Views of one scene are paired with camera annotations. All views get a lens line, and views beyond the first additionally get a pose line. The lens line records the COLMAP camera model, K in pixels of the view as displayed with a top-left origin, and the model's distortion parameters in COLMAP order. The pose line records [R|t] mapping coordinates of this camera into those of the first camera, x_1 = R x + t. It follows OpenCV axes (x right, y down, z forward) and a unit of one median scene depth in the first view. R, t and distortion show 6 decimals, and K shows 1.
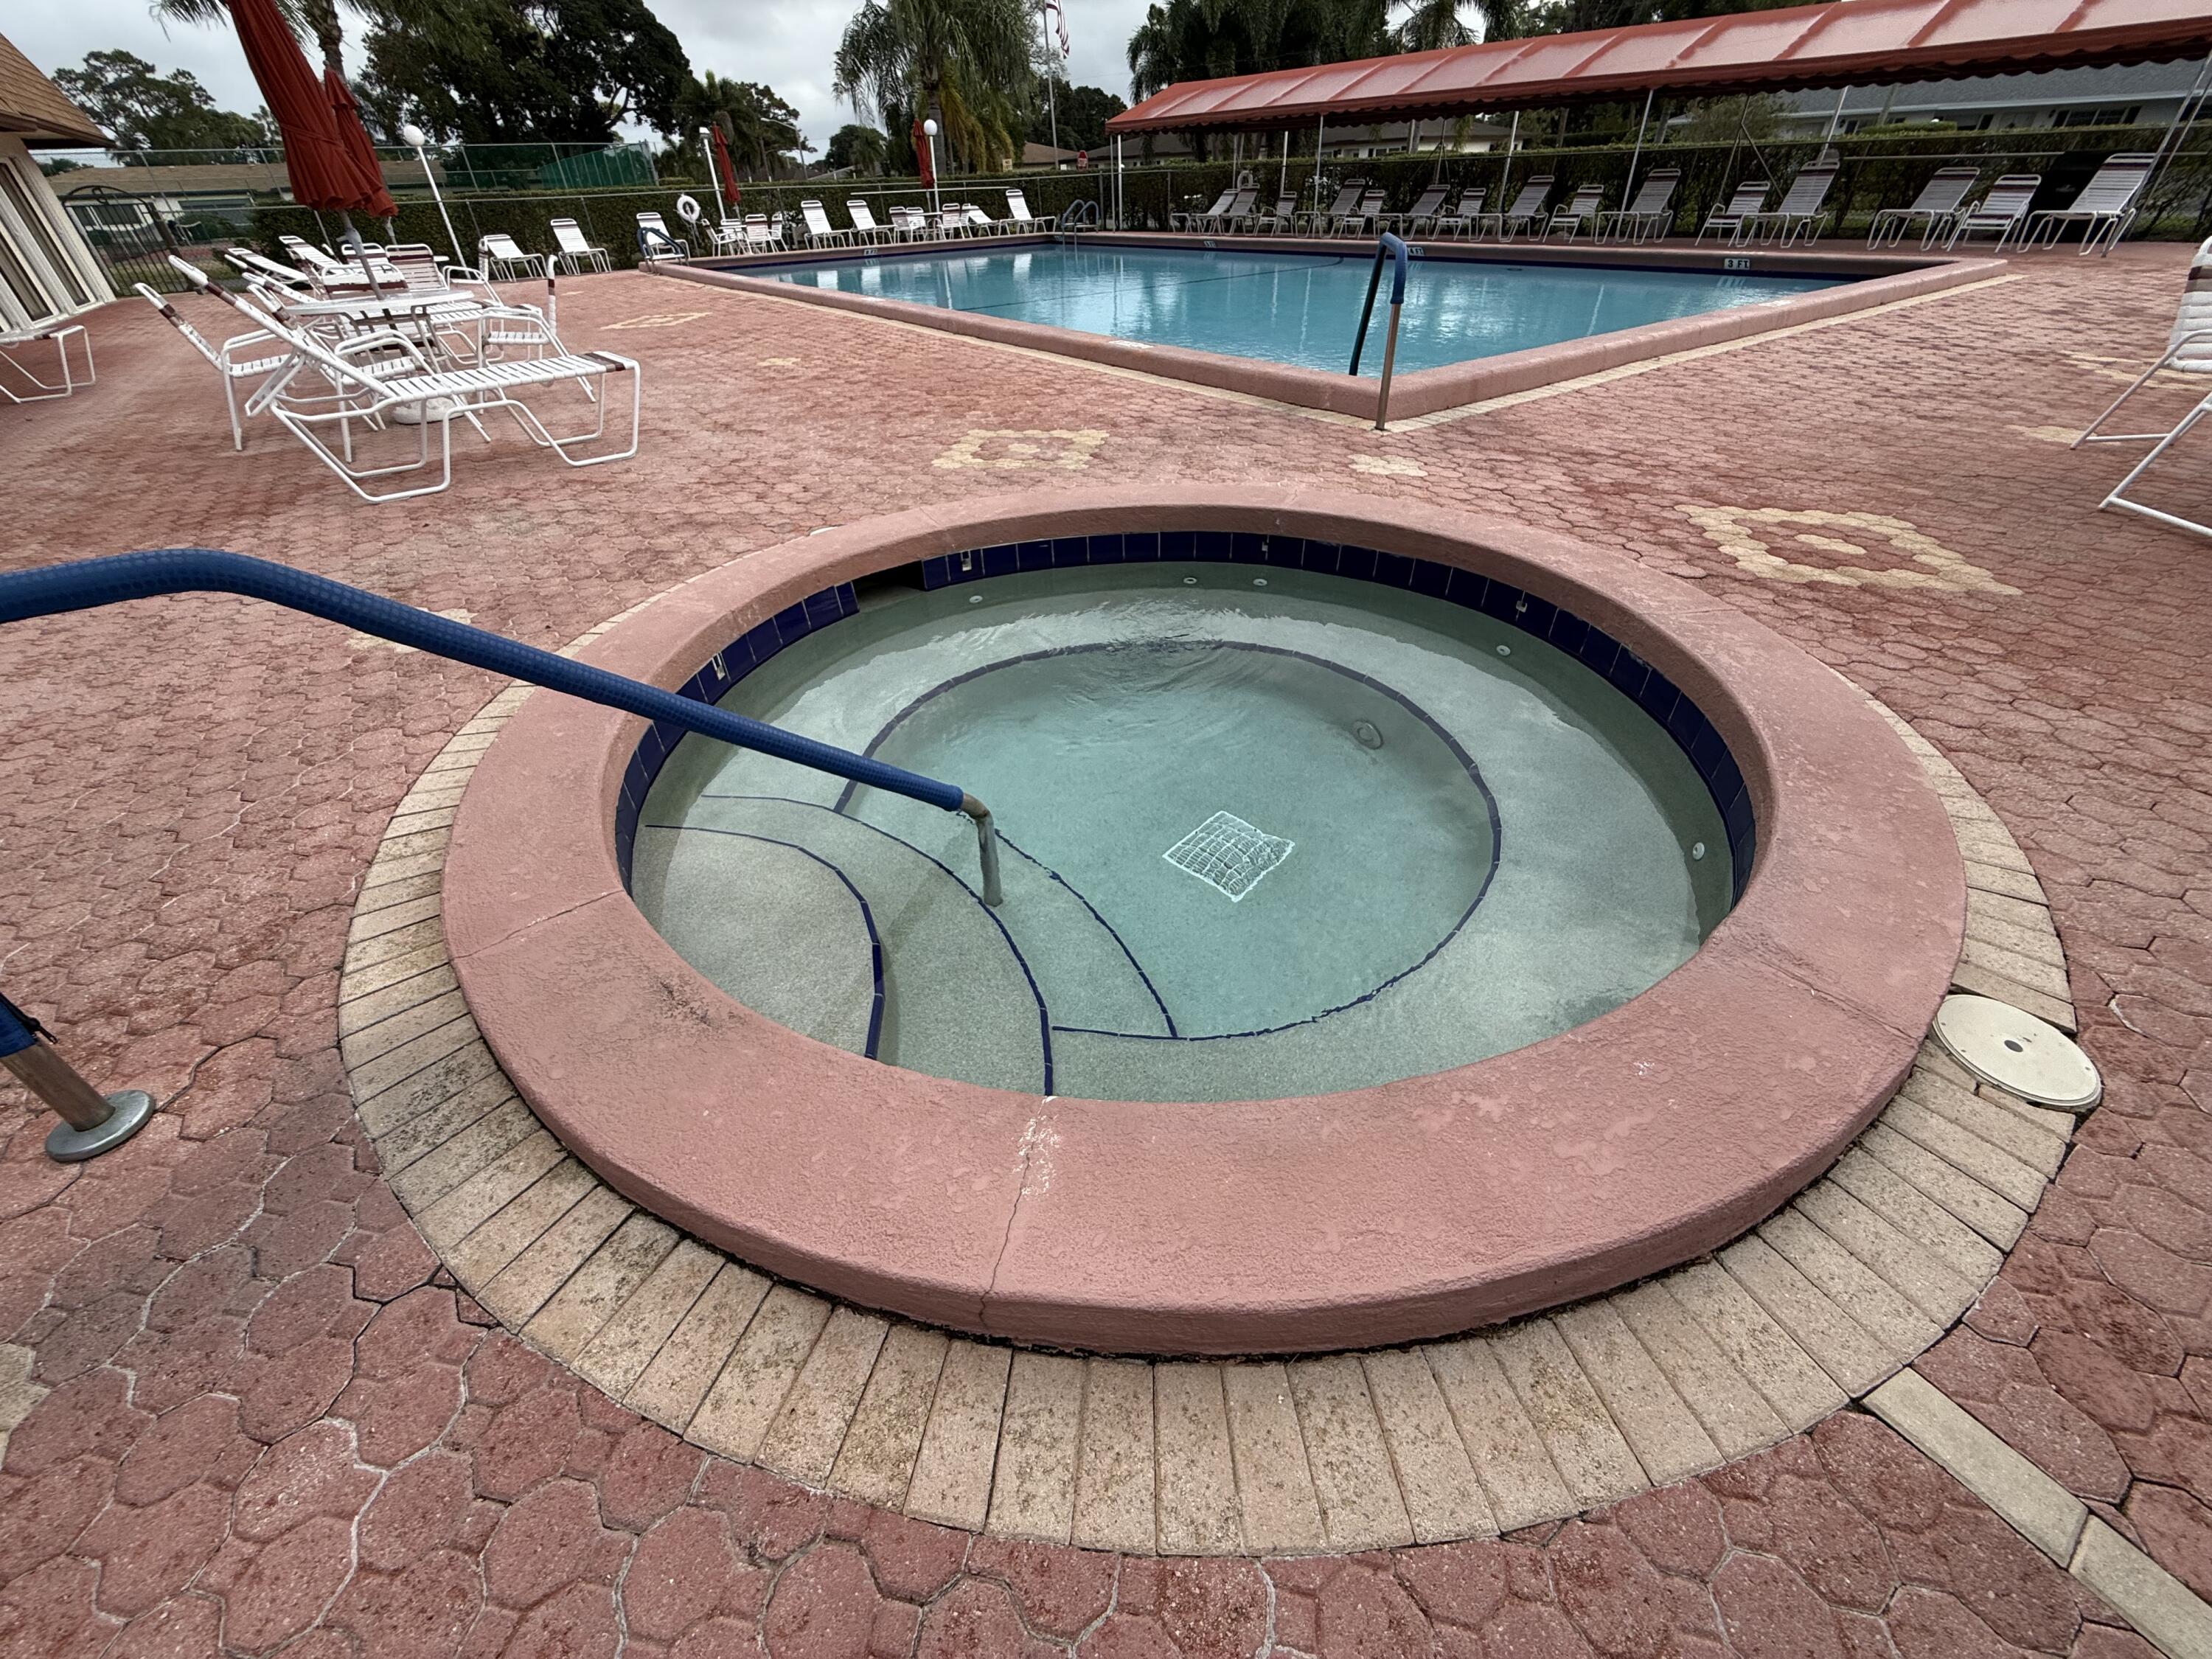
lens RADIAL K [[880.2, 0, 1099.2], [0, 880.2, 821.5], [0, 0, 1]] dist [-0.001727, 0.000470]
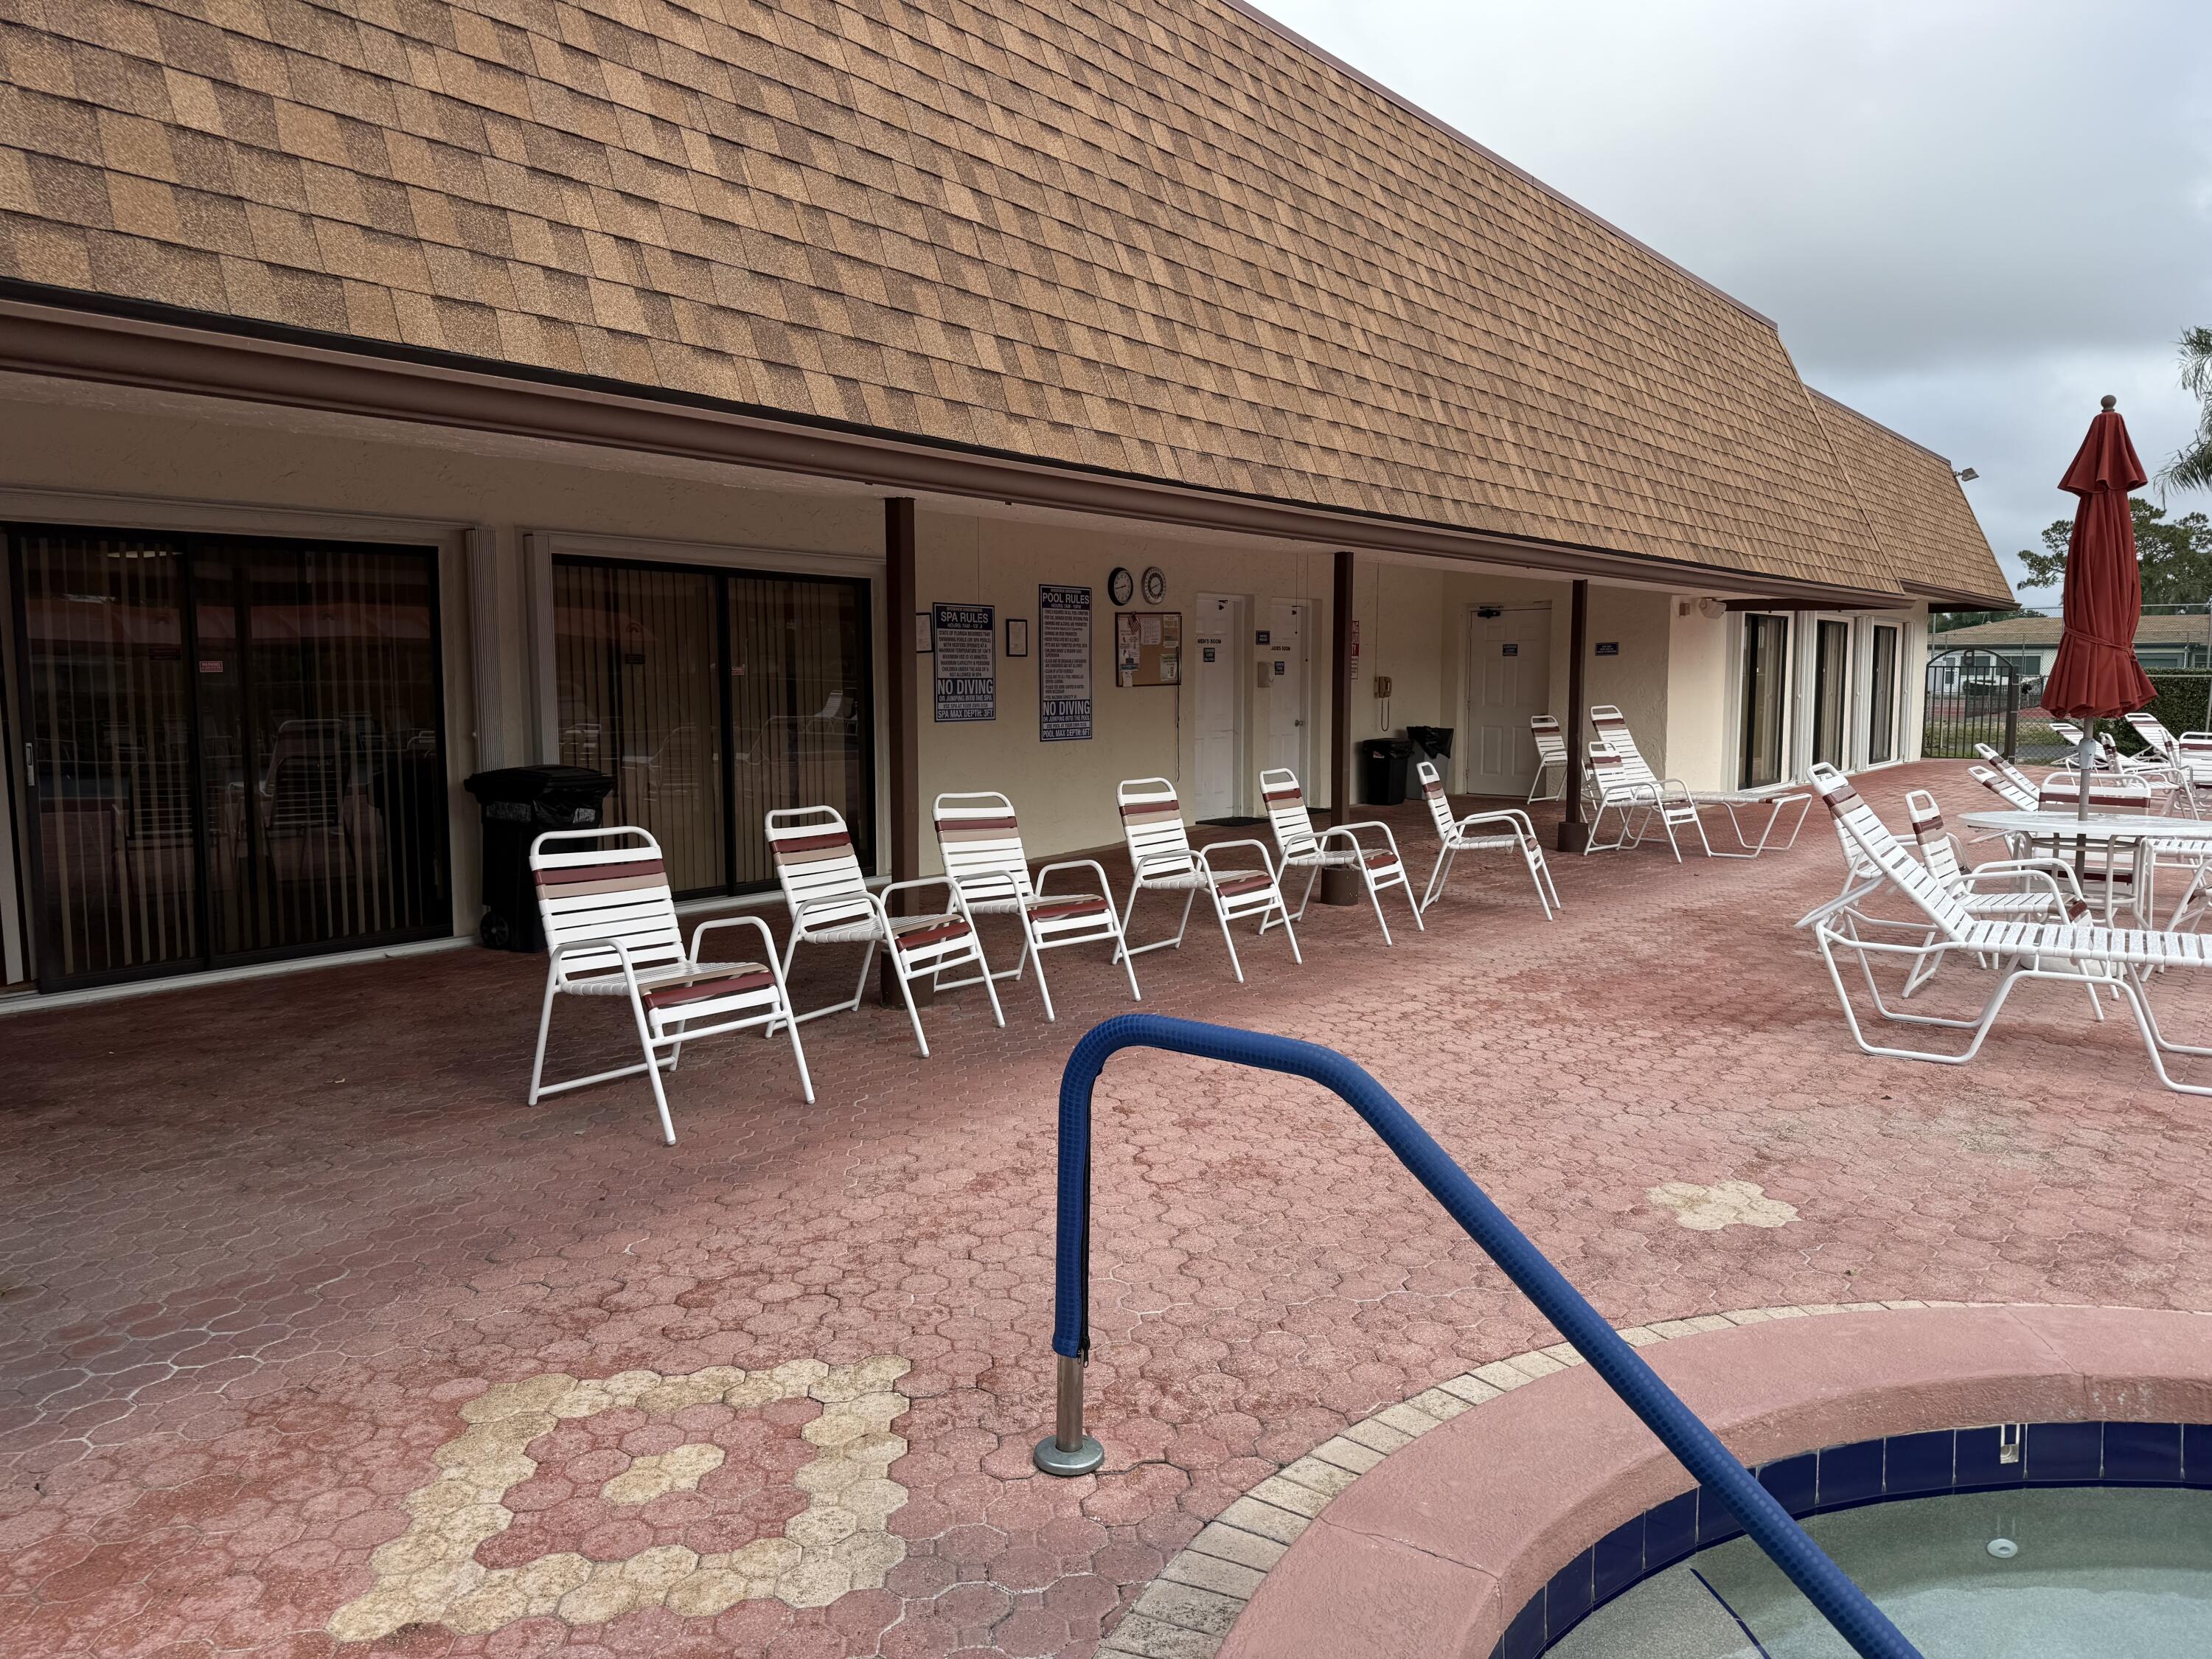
lens RADIAL K [[1550.3, 0, 1106.2], [0, 1550.3, 826.2], [0, 0, 1]] dist [0.016513, -0.045121]
pose [[0.285734, 0.130859, -0.949332, 0.290053], [-0.572852, 0.817479, -0.059736, -0.096518], [0.768242, 0.560896, 0.308544, -0.009607]]
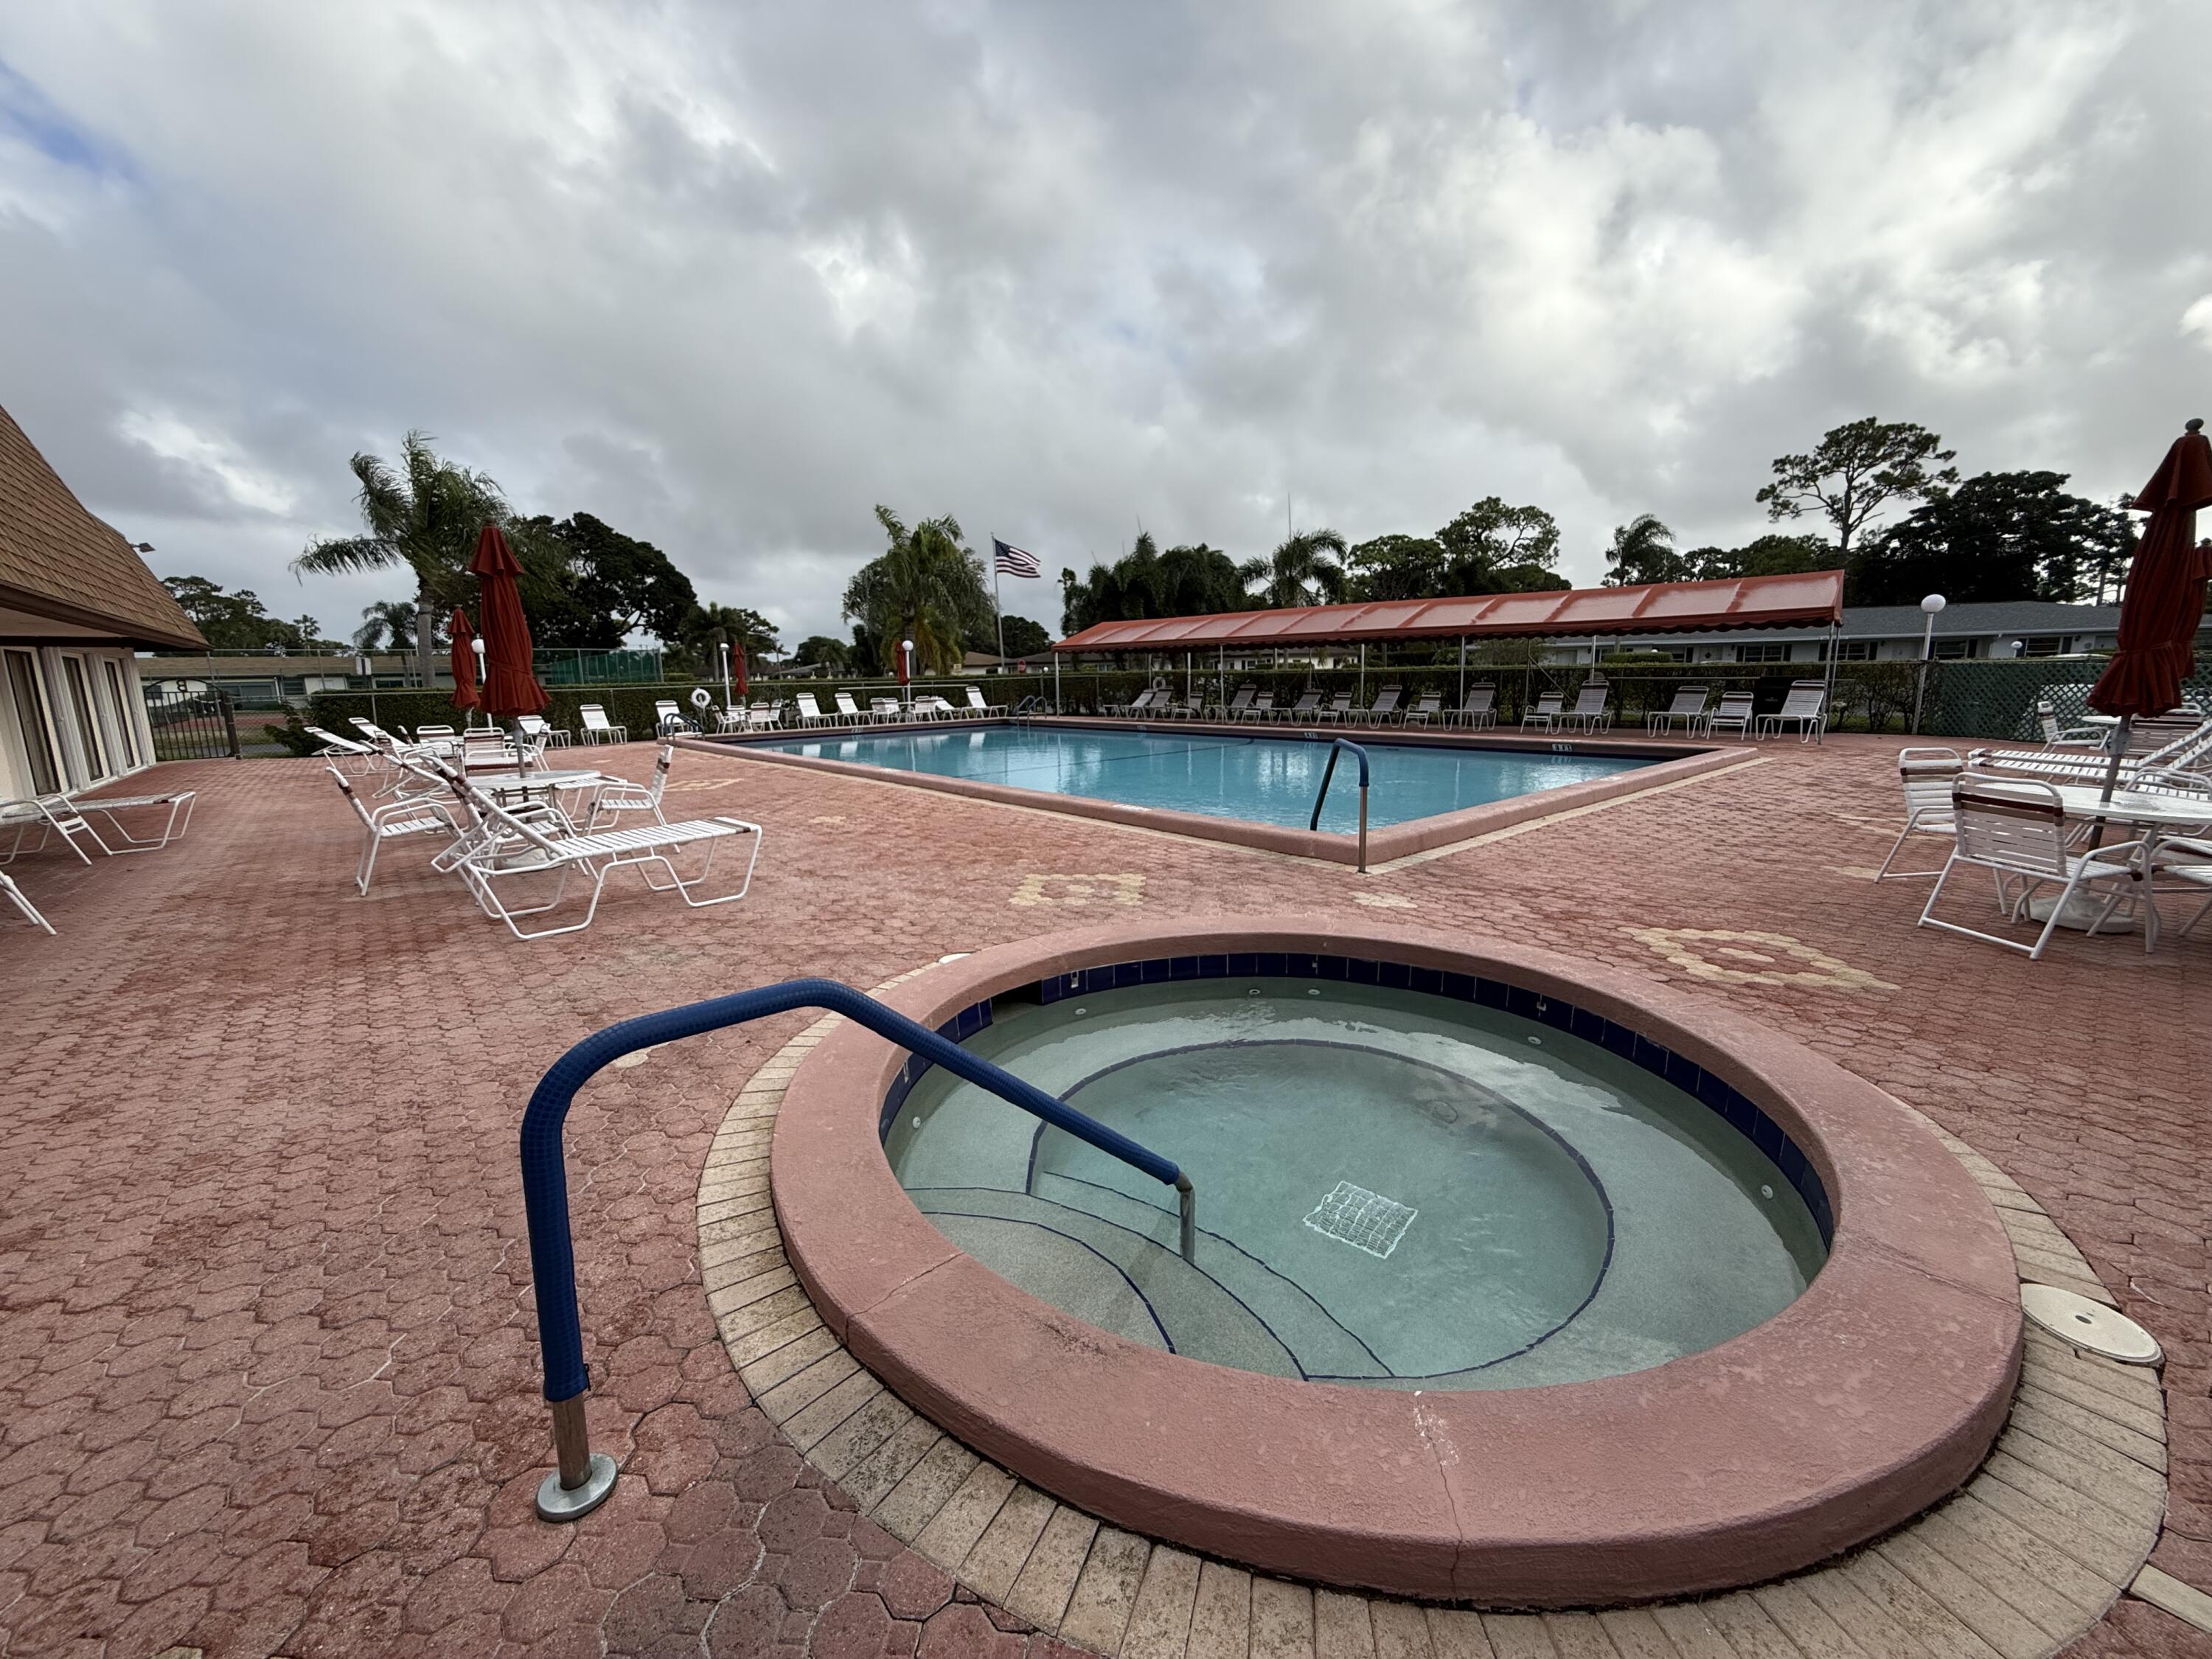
lens RADIAL K [[880.2, 0, 1097.0], [0, 880.2, 822.9], [0, 0, 1]] dist [-0.001727, 0.000470]
pose [[0.995925, -0.002677, 0.090141, -0.259125], [0.042746, 0.894149, -0.445724, 0.053405], [-0.079407, 0.447761, 0.890621, -0.184071]]
